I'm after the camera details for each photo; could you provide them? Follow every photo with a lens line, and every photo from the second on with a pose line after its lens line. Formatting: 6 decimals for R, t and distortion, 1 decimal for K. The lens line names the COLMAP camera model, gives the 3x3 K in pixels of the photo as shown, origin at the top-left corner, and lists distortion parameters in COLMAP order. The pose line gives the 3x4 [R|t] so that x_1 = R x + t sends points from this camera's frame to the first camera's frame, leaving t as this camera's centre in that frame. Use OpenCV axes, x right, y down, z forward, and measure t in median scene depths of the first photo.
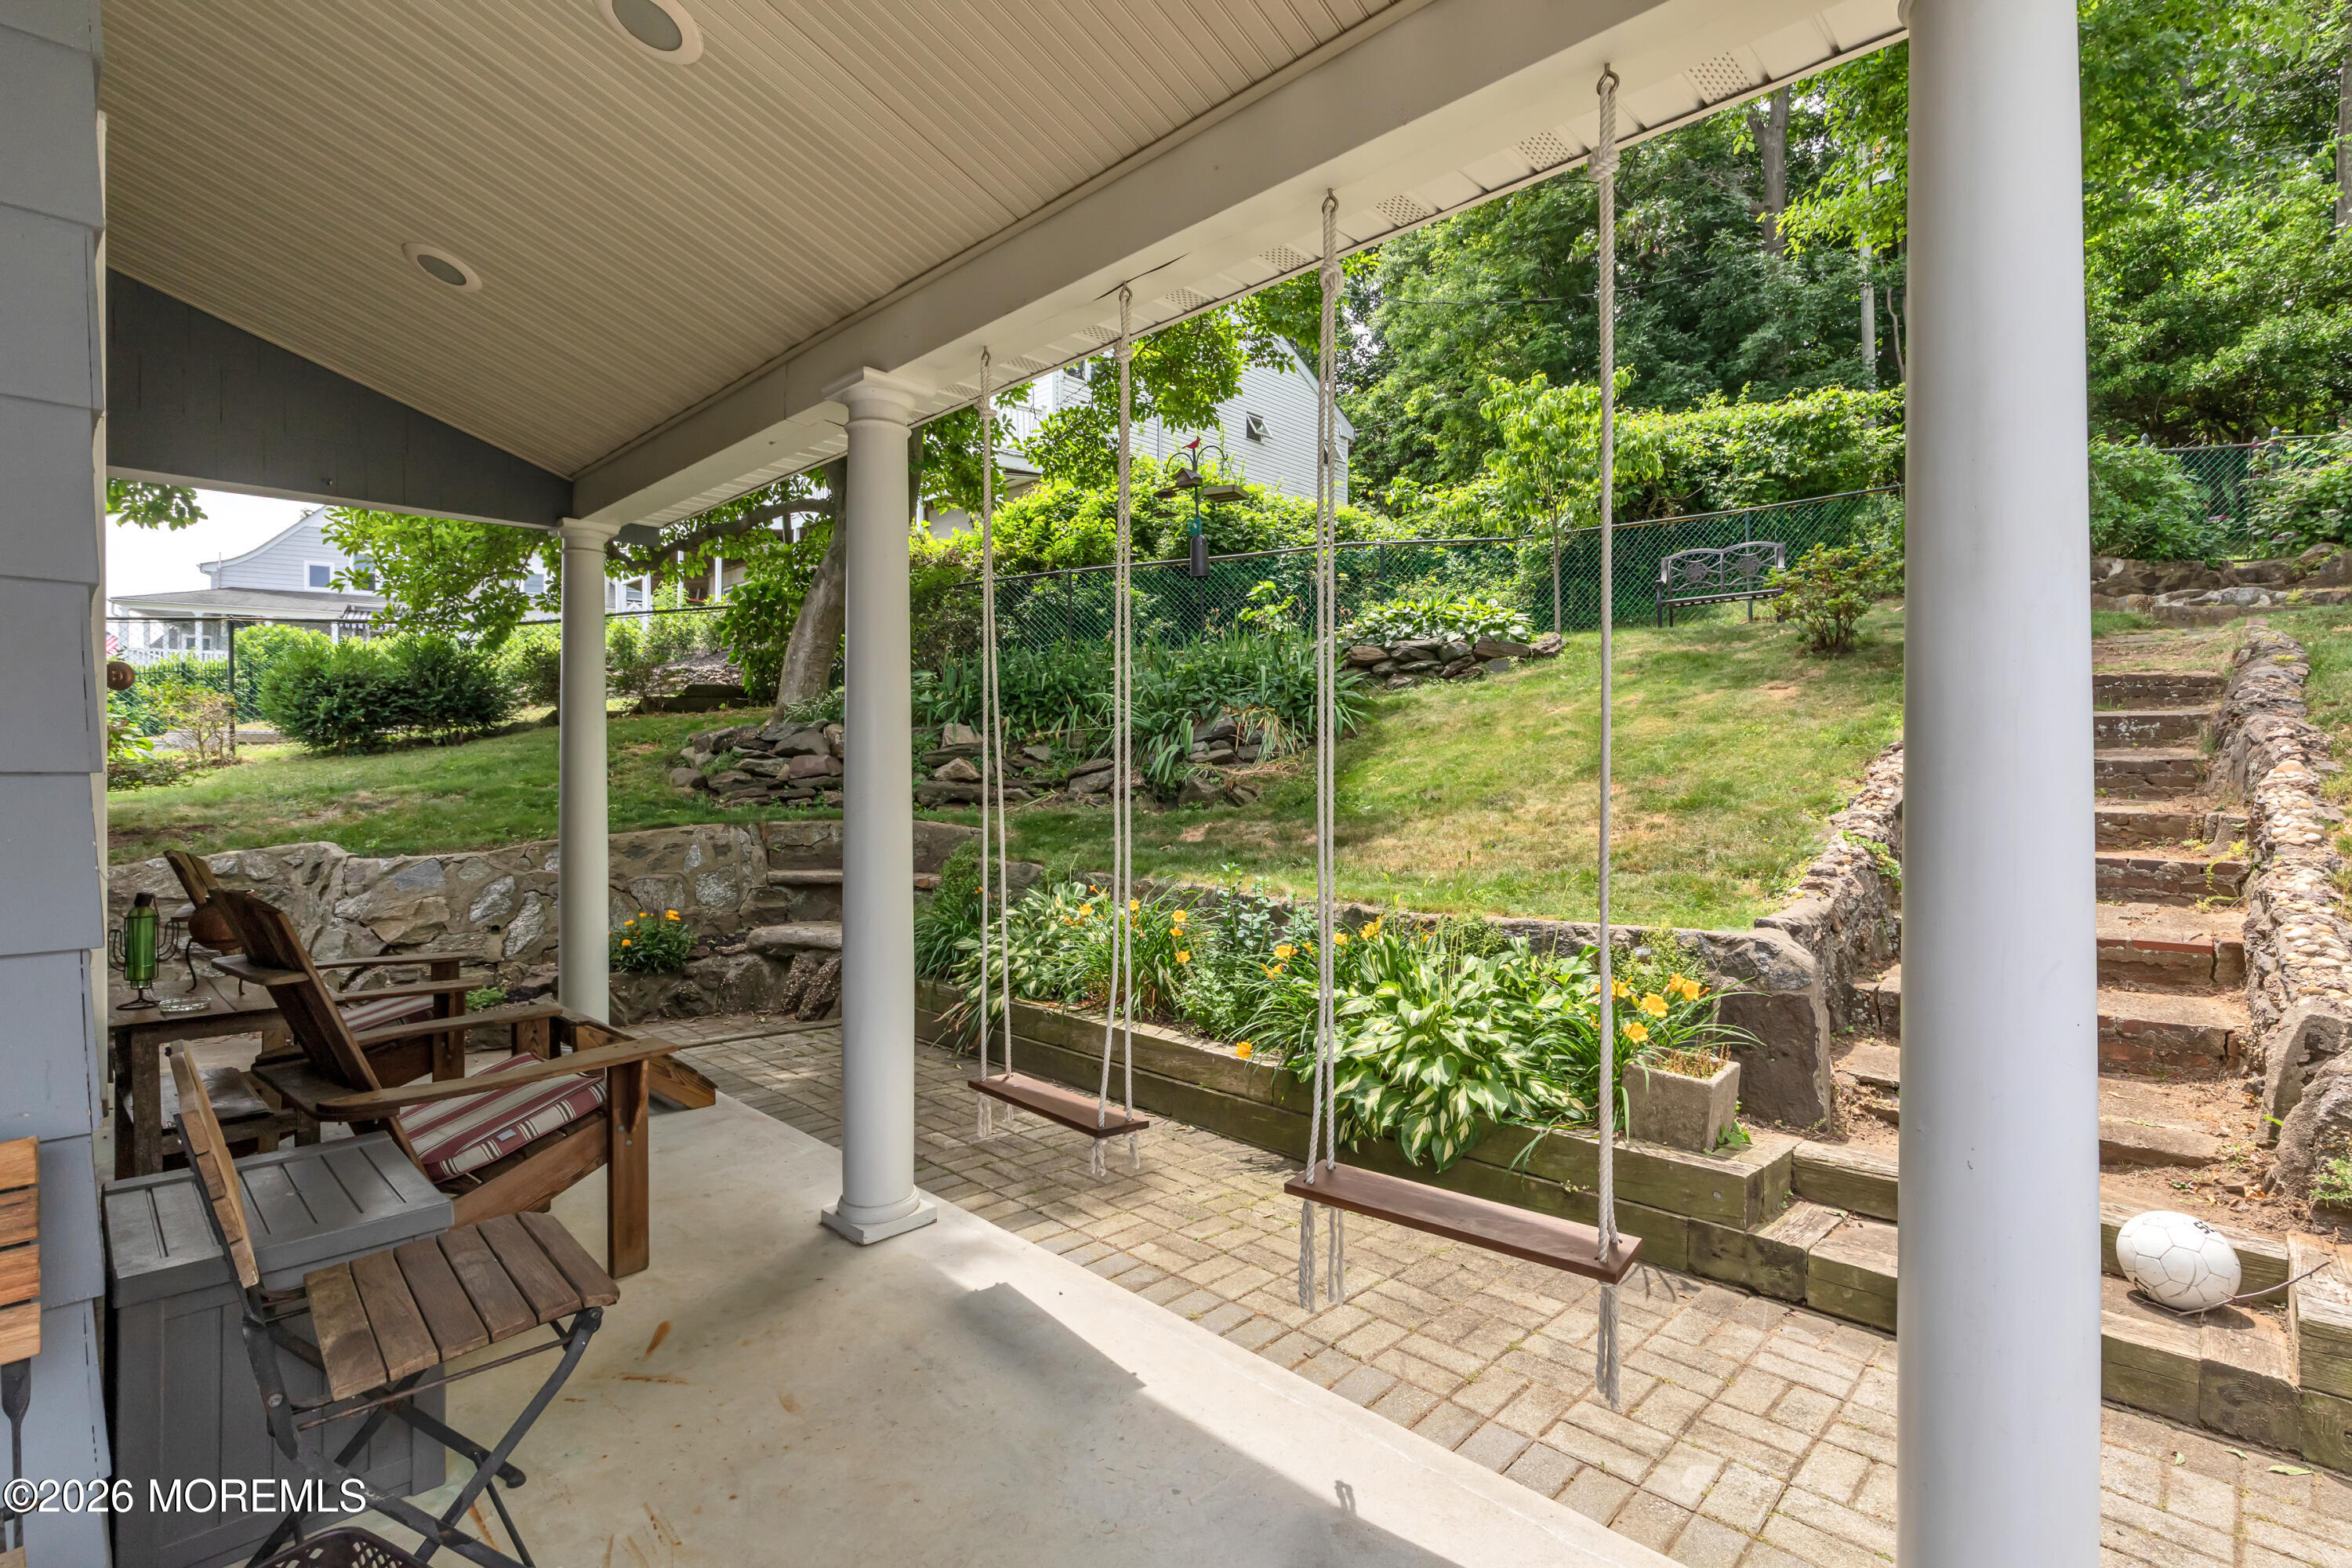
lens RADIAL K [[1092.8, 0, 1185.7], [0, 1092.8, 770.2], [0, 0, 1]] dist [-0.000894, 0.000020]
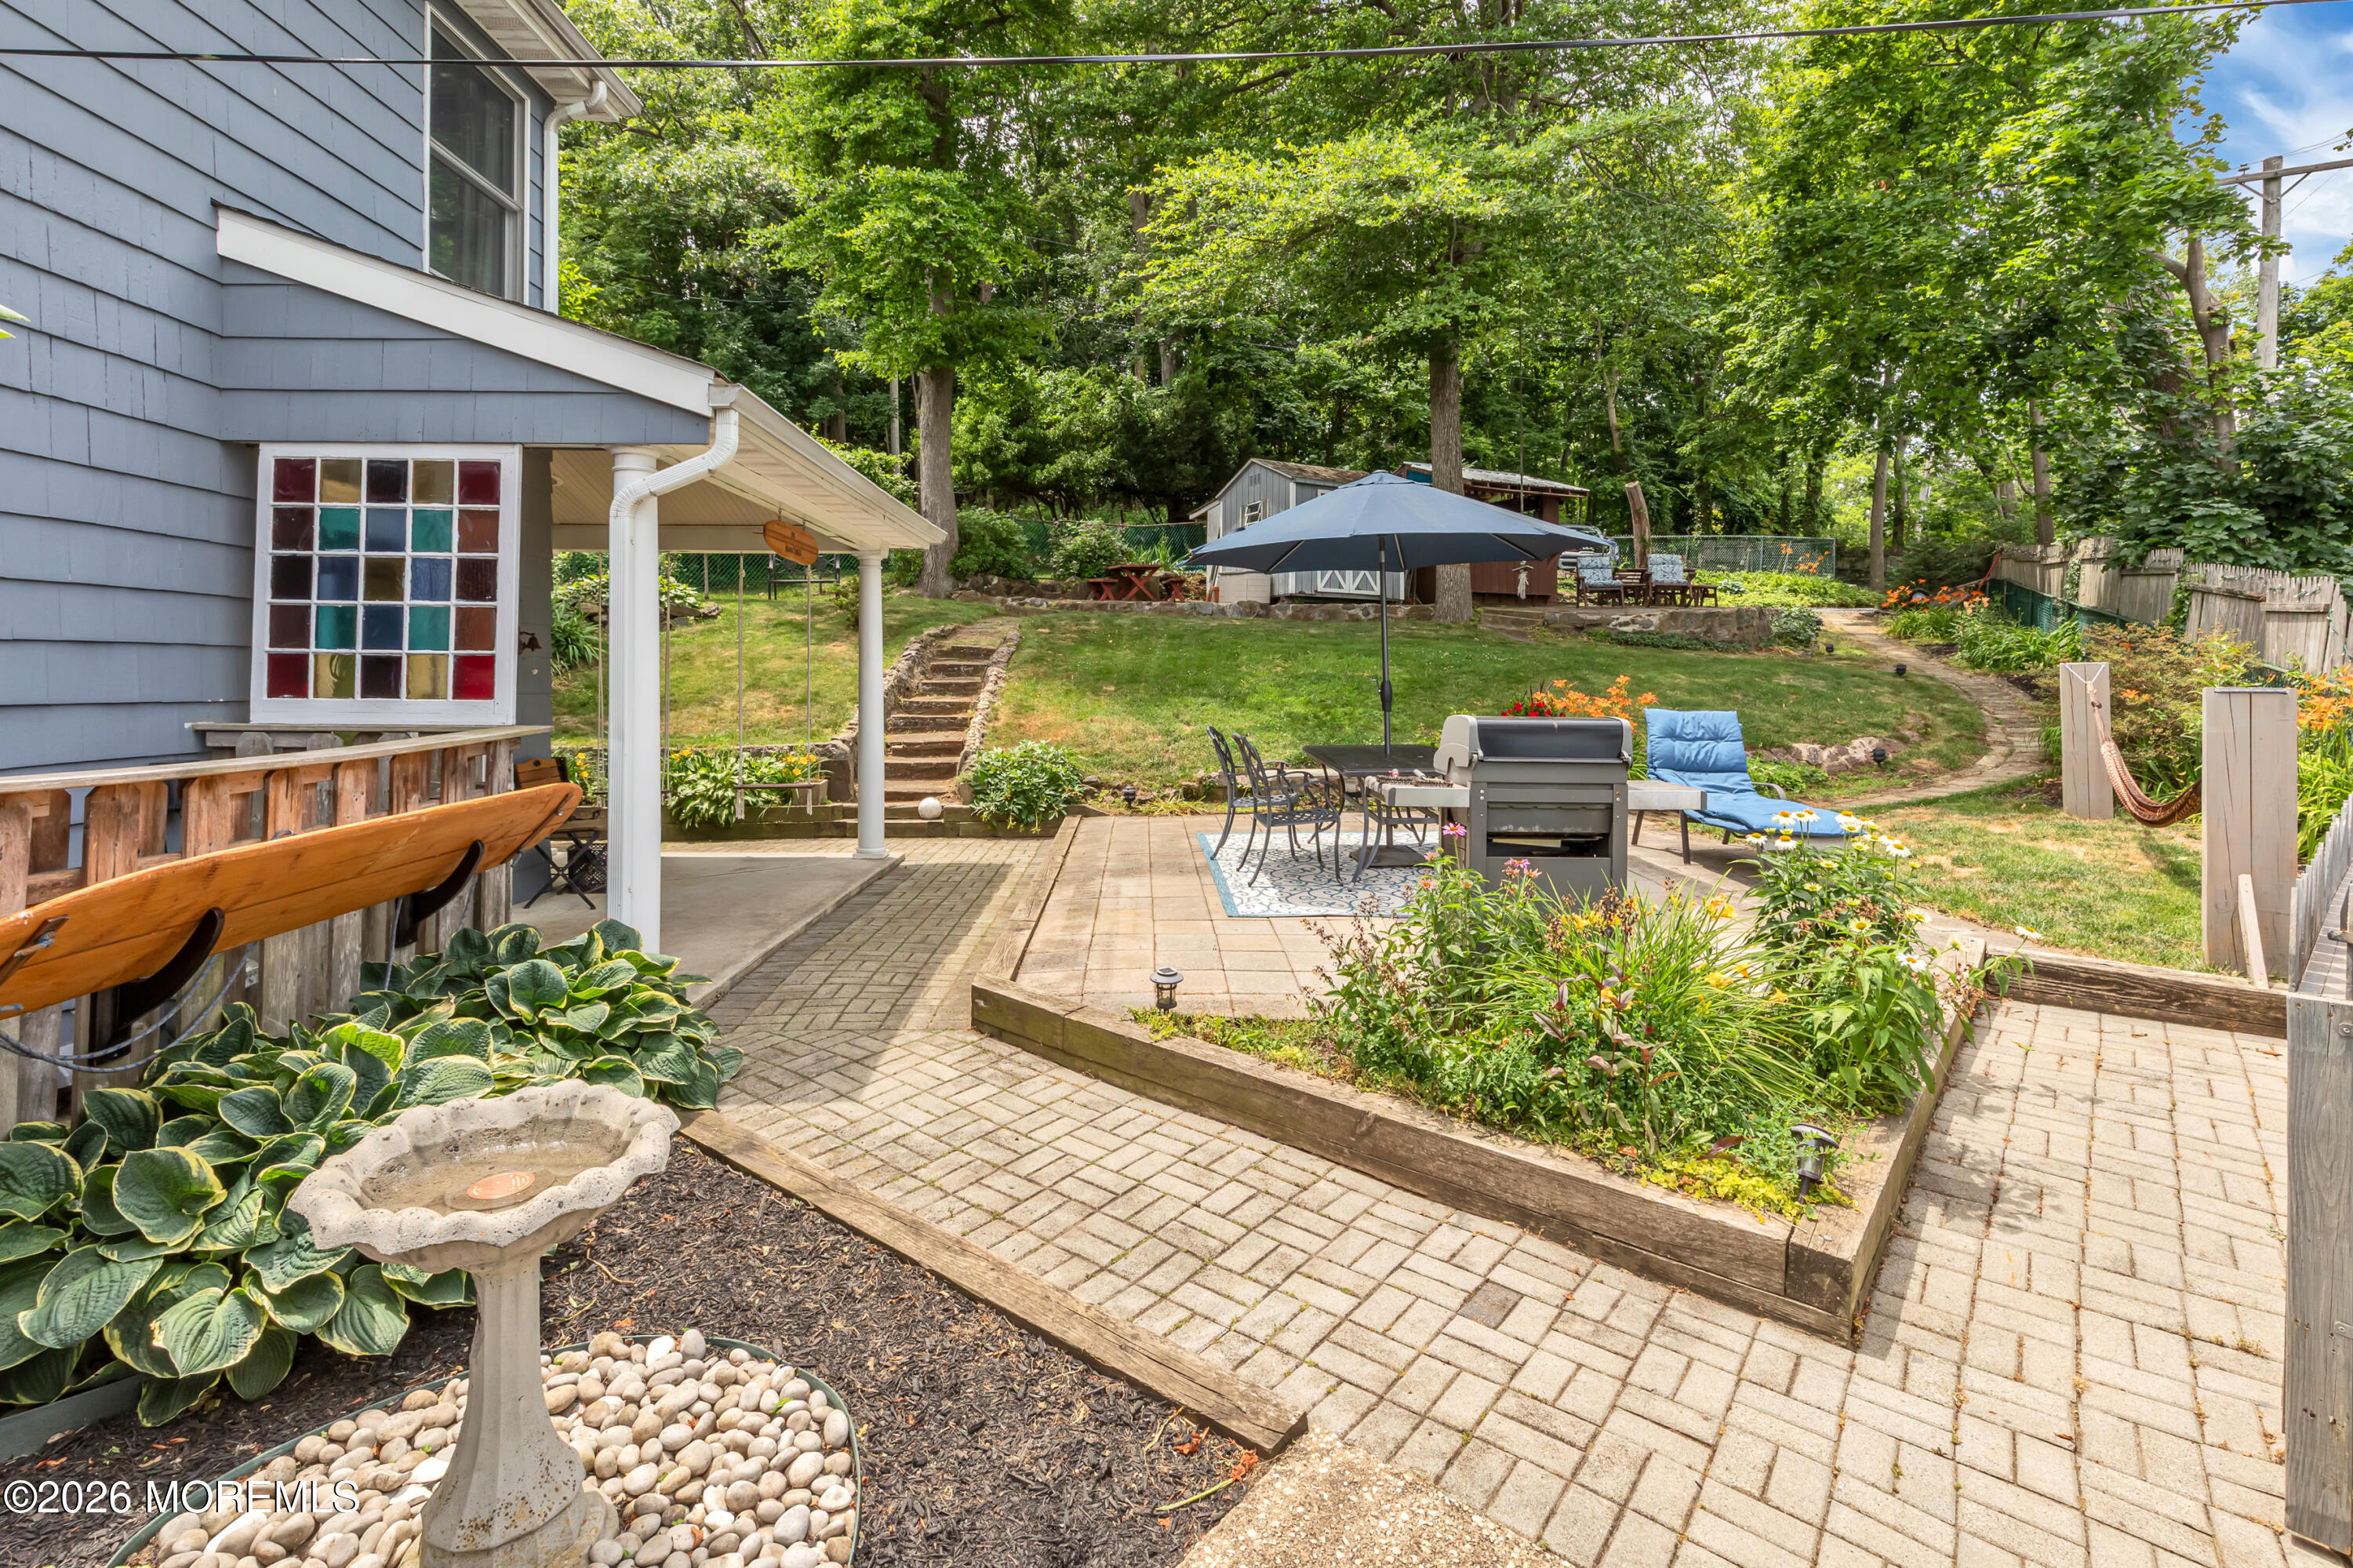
lens RADIAL K [[1094.2, 0, 1164.5], [0, 1094.2, 668.1], [0, 0, 1]] dist [0.000353, -0.000293]
pose [[0.702310, 0.009188, 0.711812, -0.799646], [-0.001707, 0.999936, -0.011223, -0.017152], [-0.711869, 0.006667, 0.702280, -1.441864]]
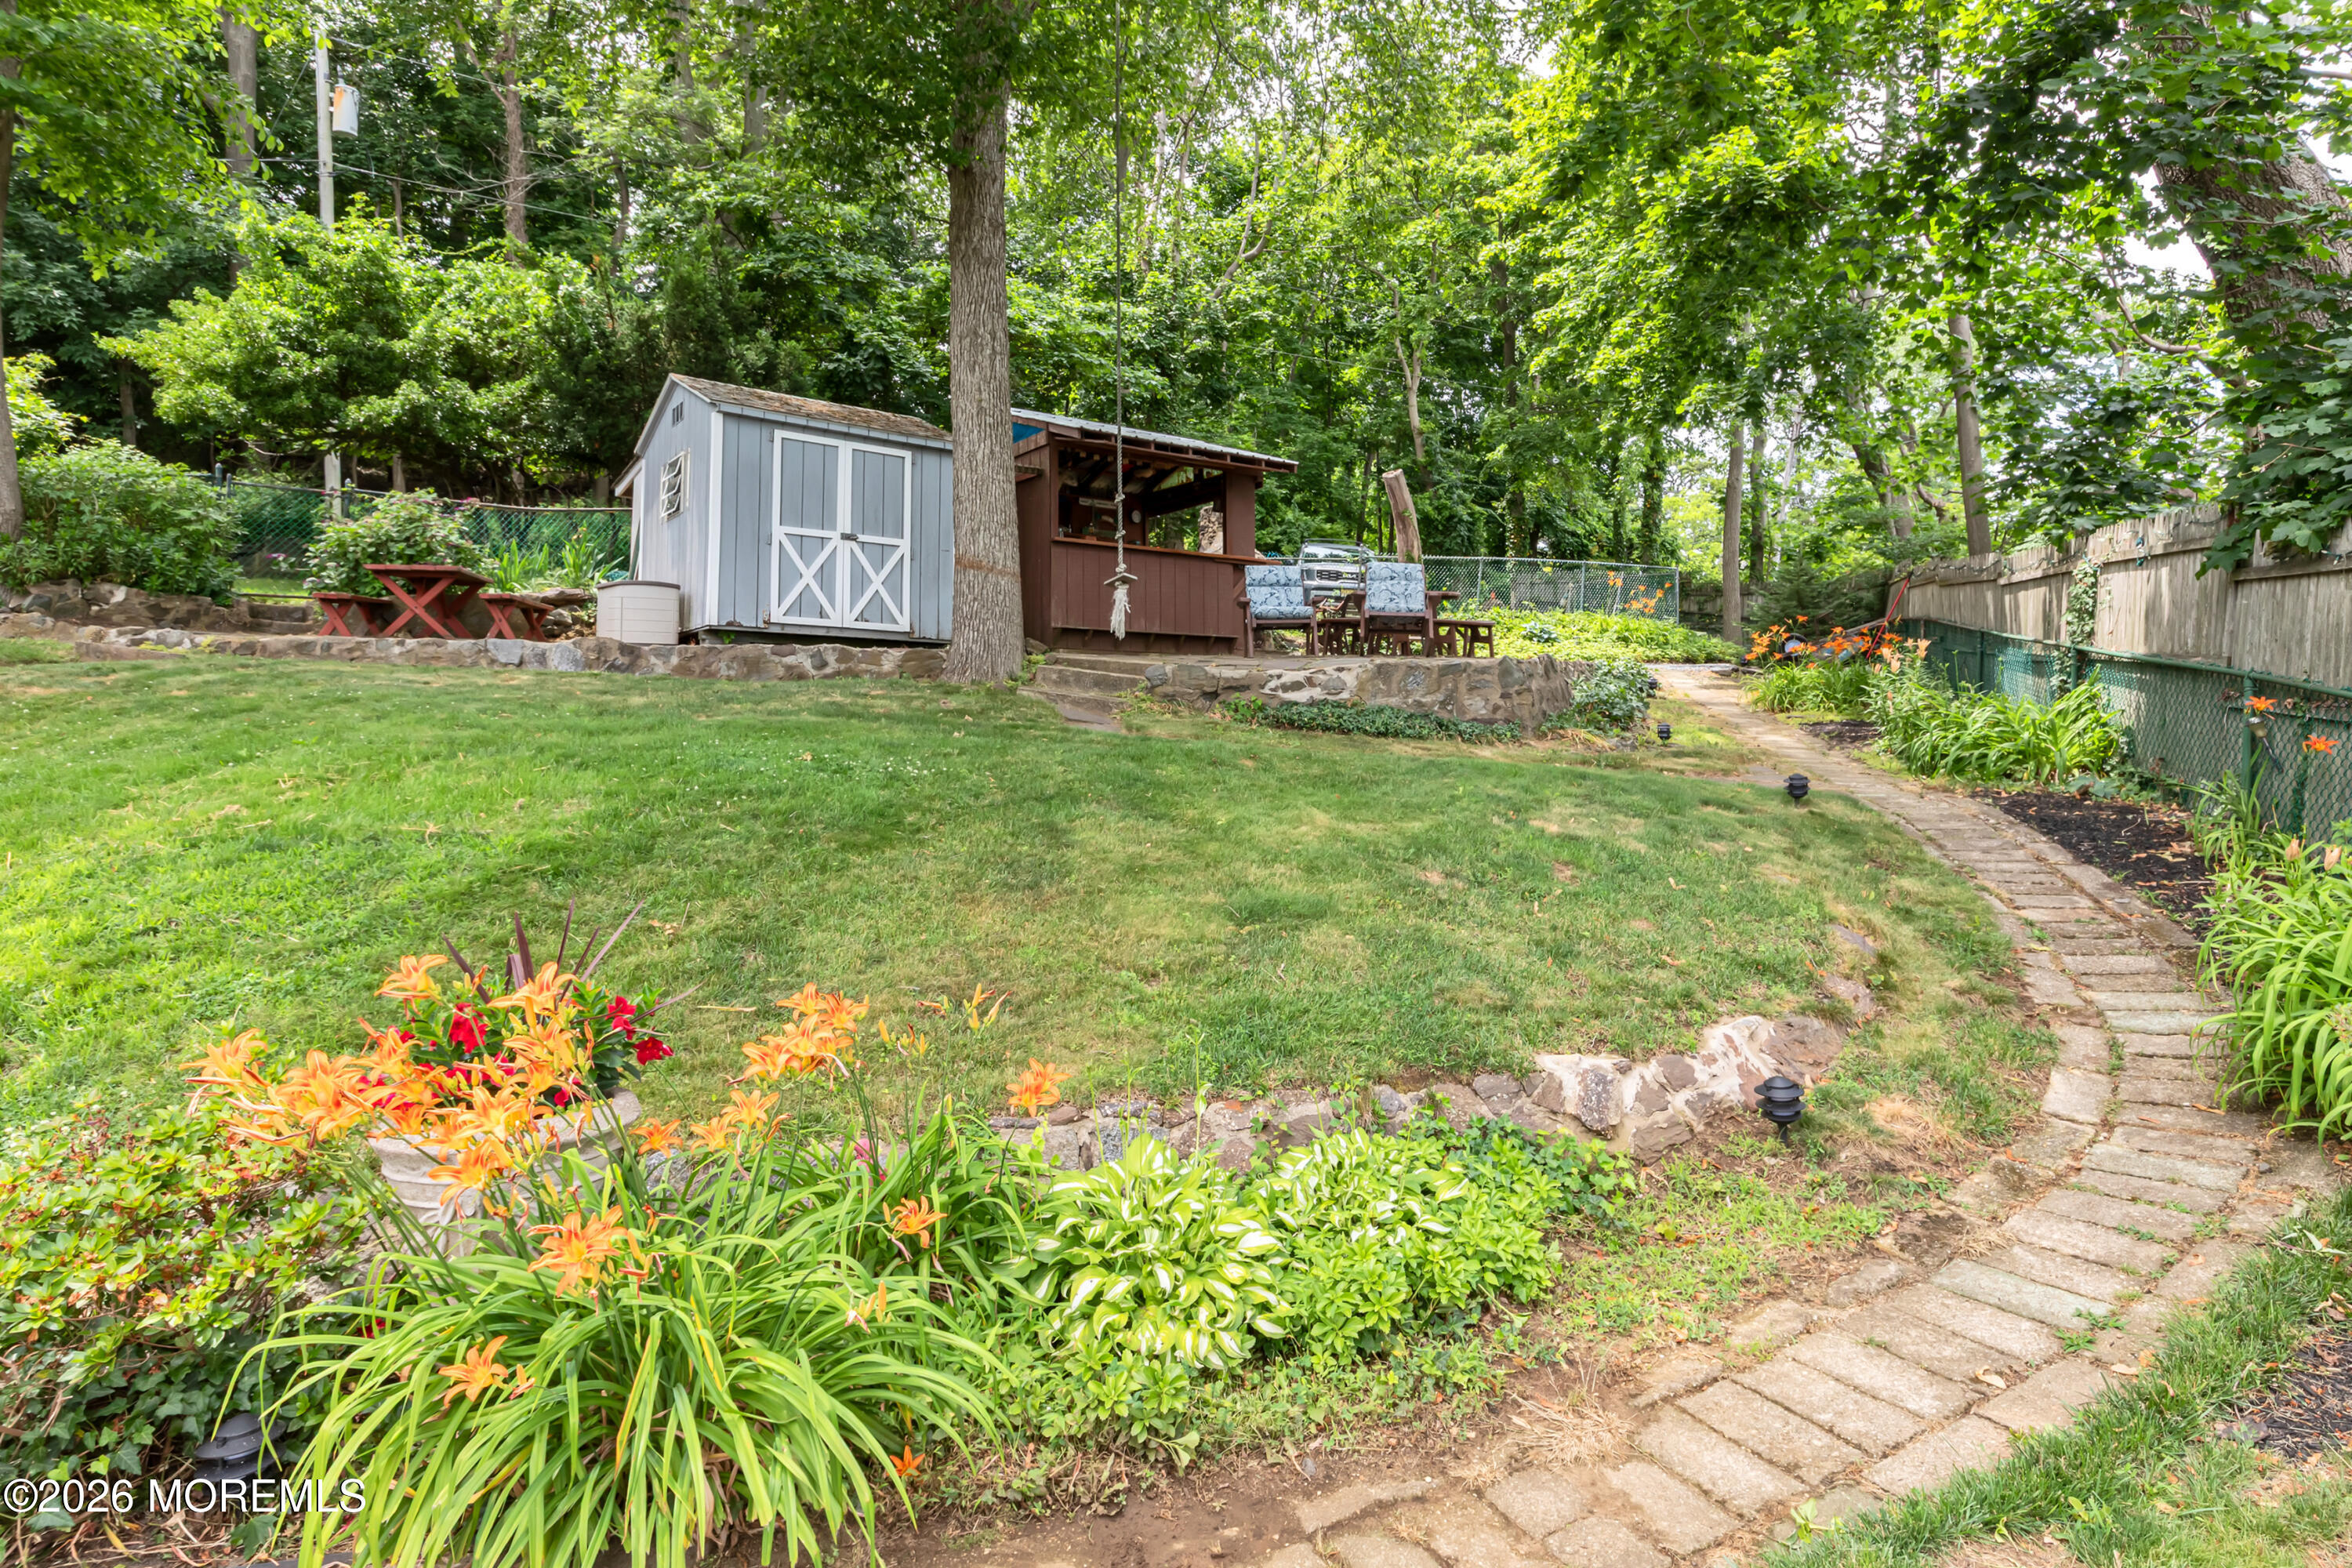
lens RADIAL K [[1255.5, 0, 1193.6], [0, 1255.5, 704.1], [0, 0, 1]] dist [-0.003673, -0.001097]
pose [[0.567109, 0.027252, 0.823192, 1.159114], [0.004118, 0.999346, -0.035920, -0.108729], [-0.823632, 0.023760, 0.566626, -1.010844]]
